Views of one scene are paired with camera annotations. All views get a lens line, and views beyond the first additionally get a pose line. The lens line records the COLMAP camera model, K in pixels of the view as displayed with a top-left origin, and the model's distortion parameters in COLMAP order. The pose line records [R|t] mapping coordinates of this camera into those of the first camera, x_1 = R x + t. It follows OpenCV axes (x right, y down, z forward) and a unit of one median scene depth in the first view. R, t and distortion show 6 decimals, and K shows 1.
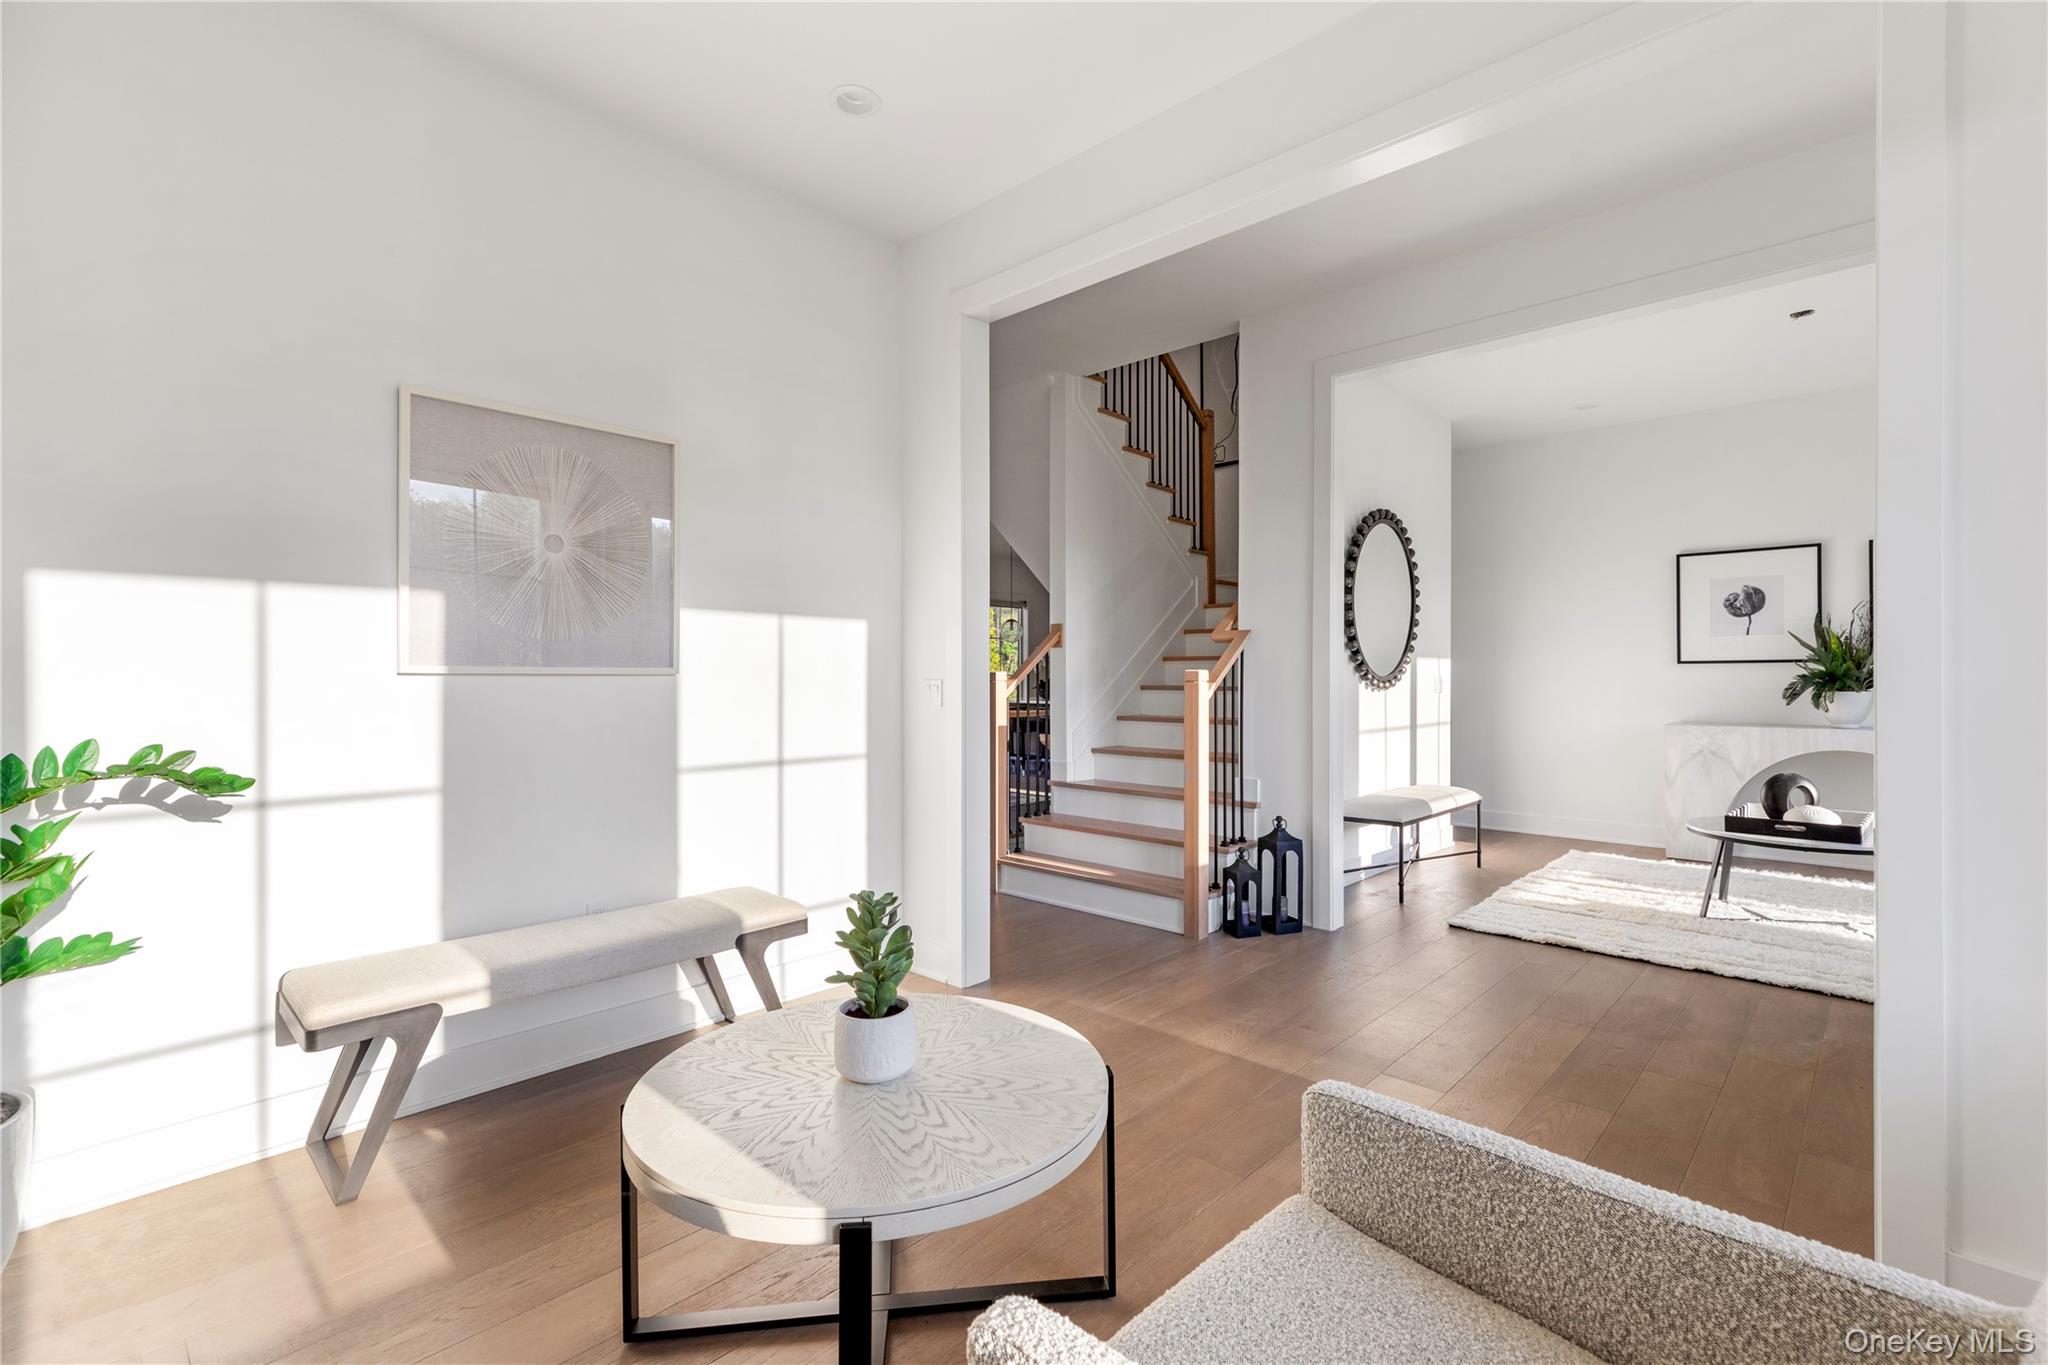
lens RADIAL K [[955.0, 0, 1012.5], [0, 955.0, 680.0], [0, 0, 1]] dist [0.009748, -0.002046]
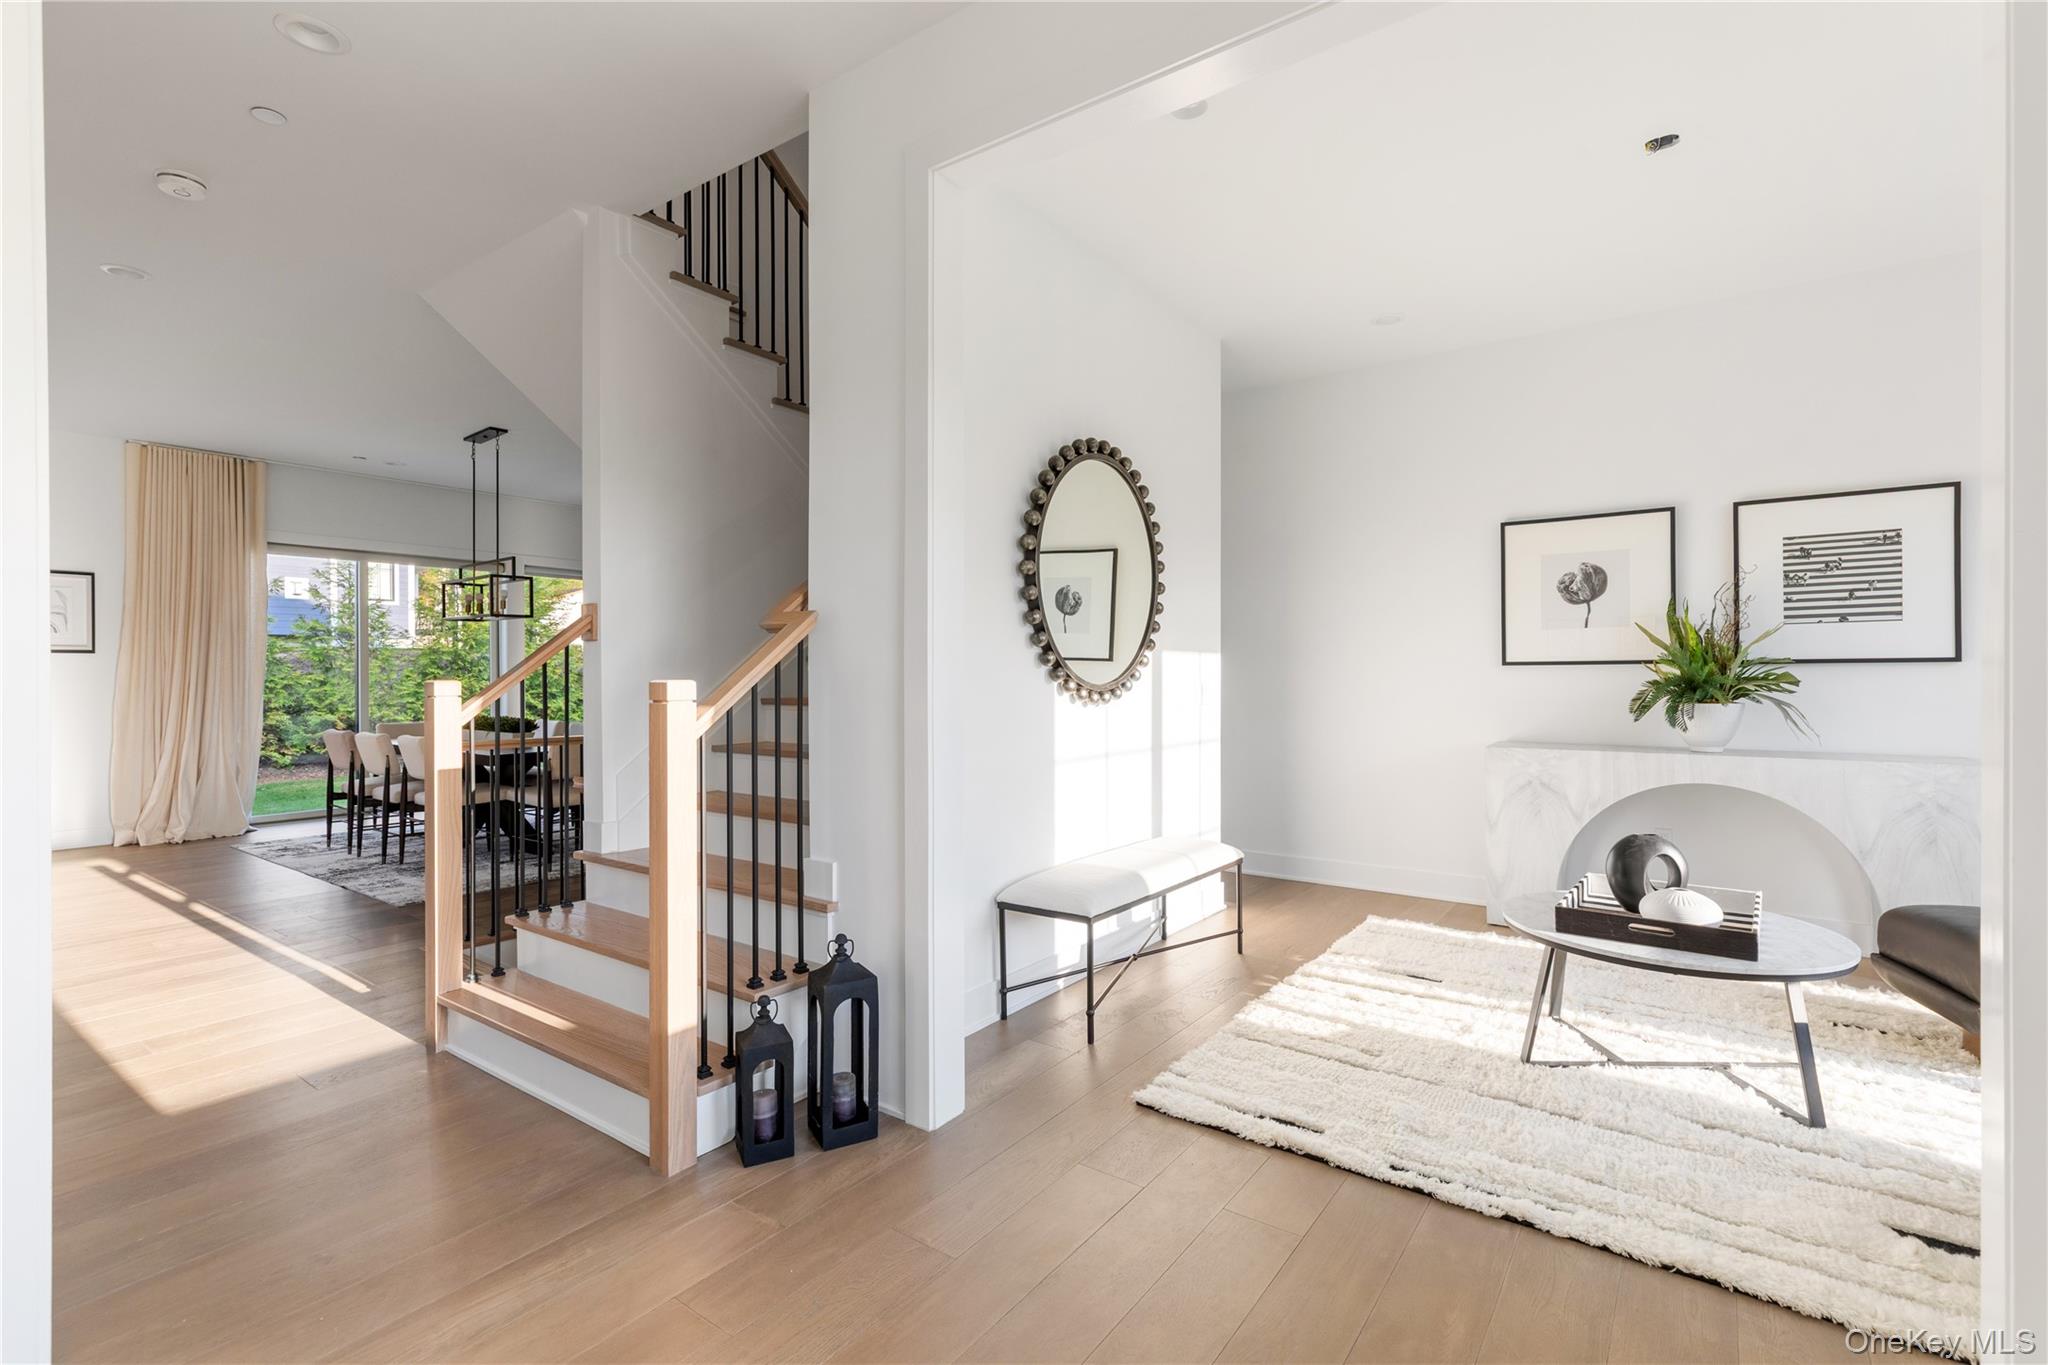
lens RADIAL K [[955.0, 0, 1027.8], [0, 955.0, 677.9], [0, 0, 1]] dist [0.009748, -0.002046]
pose [[0.991875, -0.001941, 0.127205, 0.252322], [0.002037, 0.999998, -0.000622, -0.008339], [-0.127203, 0.000876, 0.991876, 0.332226]]
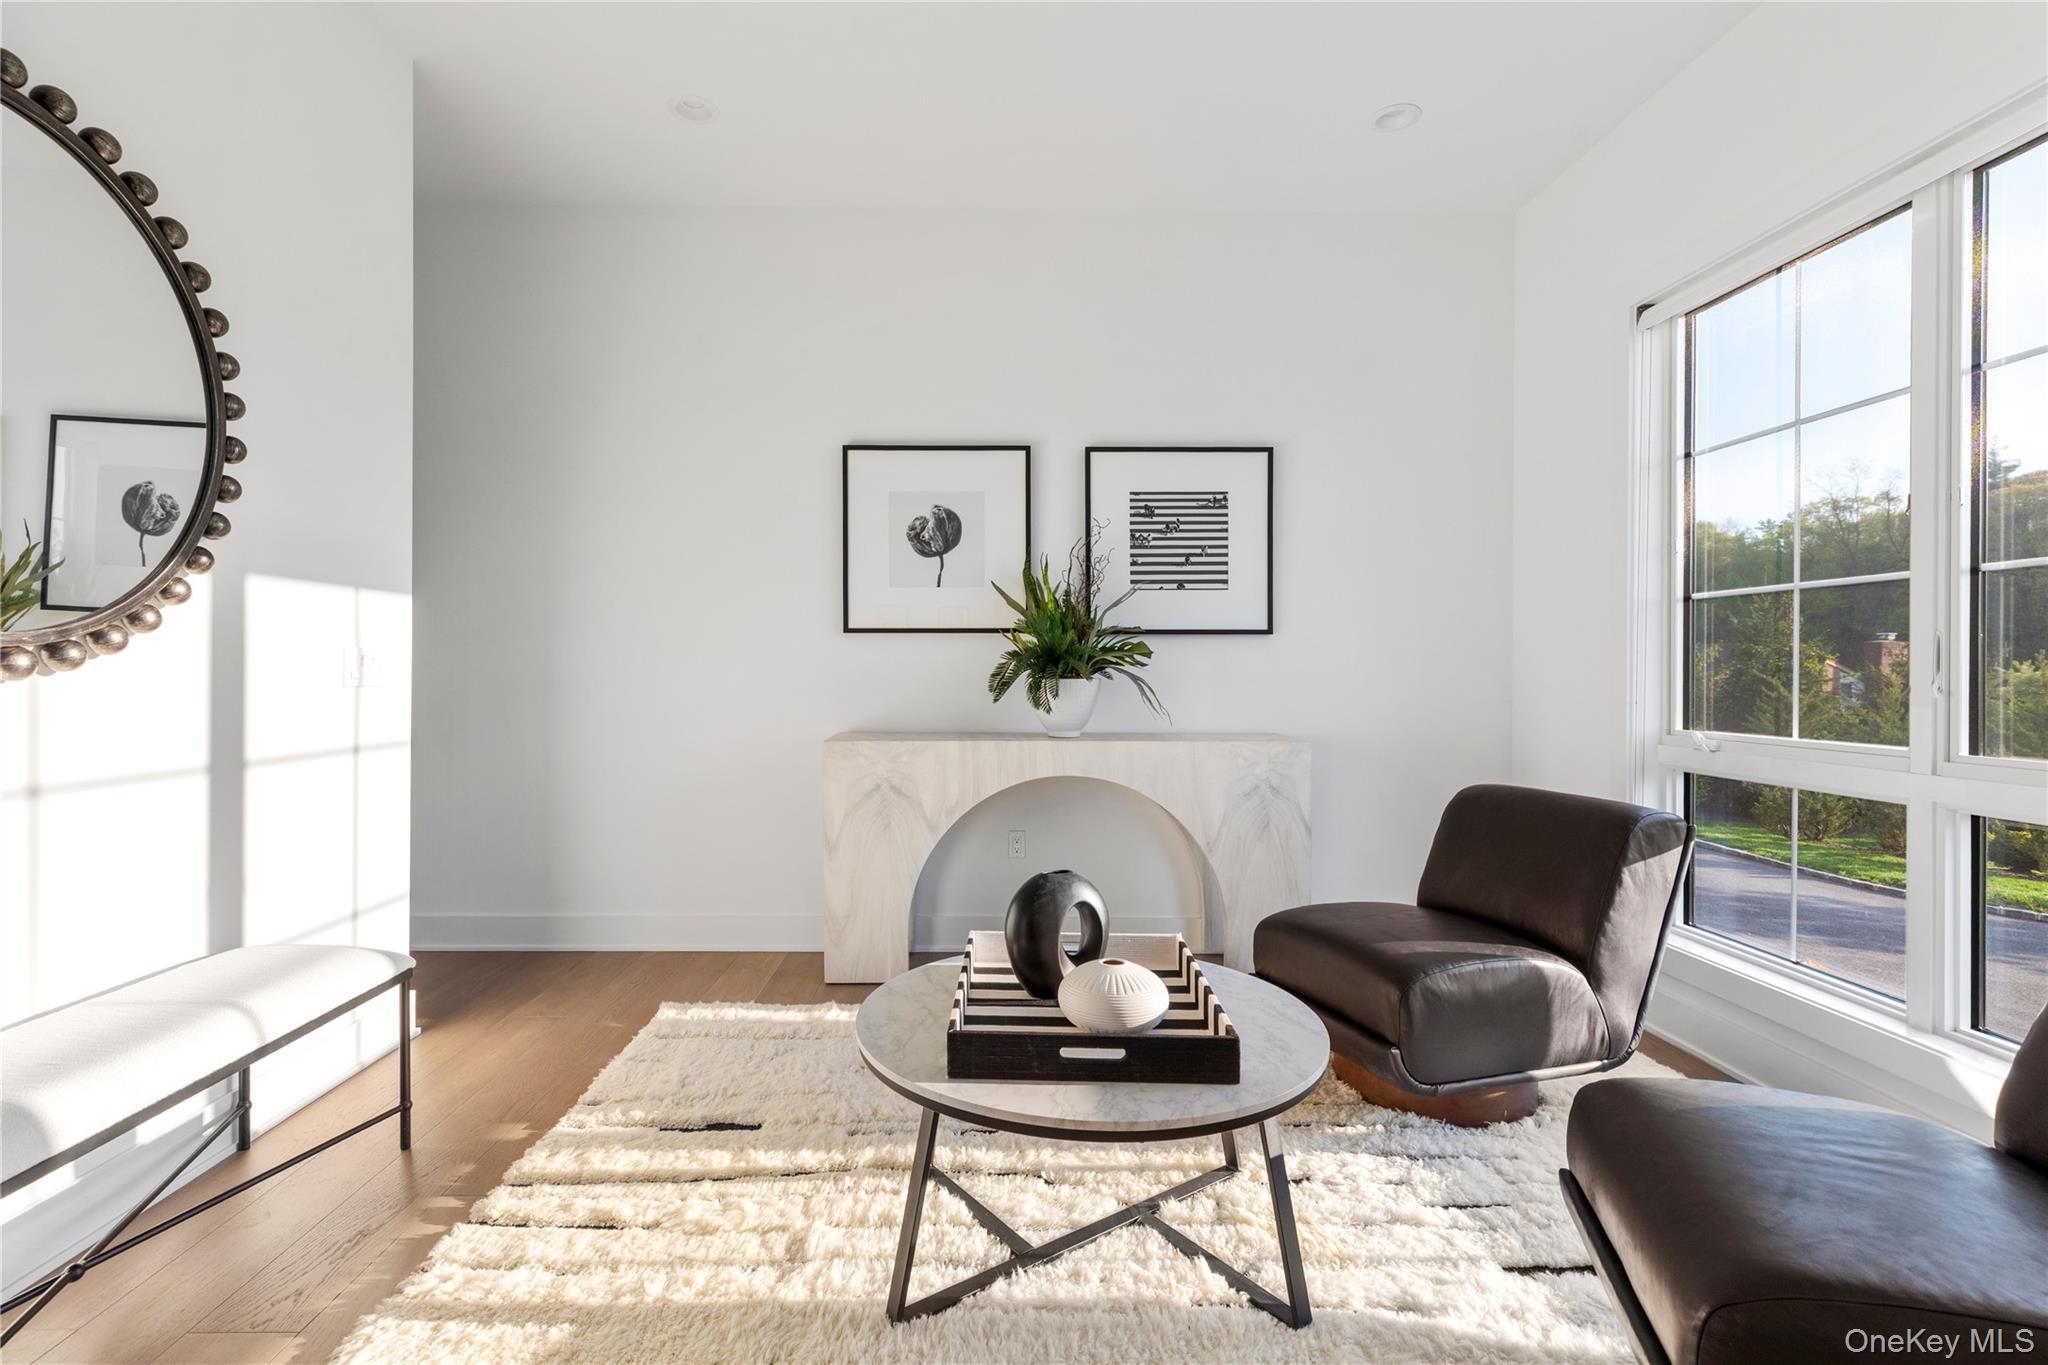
lens RADIAL K [[955.0, 0, 985.8], [0, 955.0, 664.6], [0, 0, 1]] dist [0.009748, -0.002046]
pose [[0.732021, 0.006221, 0.681253, 0.411897], [-0.000157, 0.999960, -0.008963, 0.008383], [-0.681282, 0.006454, 0.731993, 0.588646]]
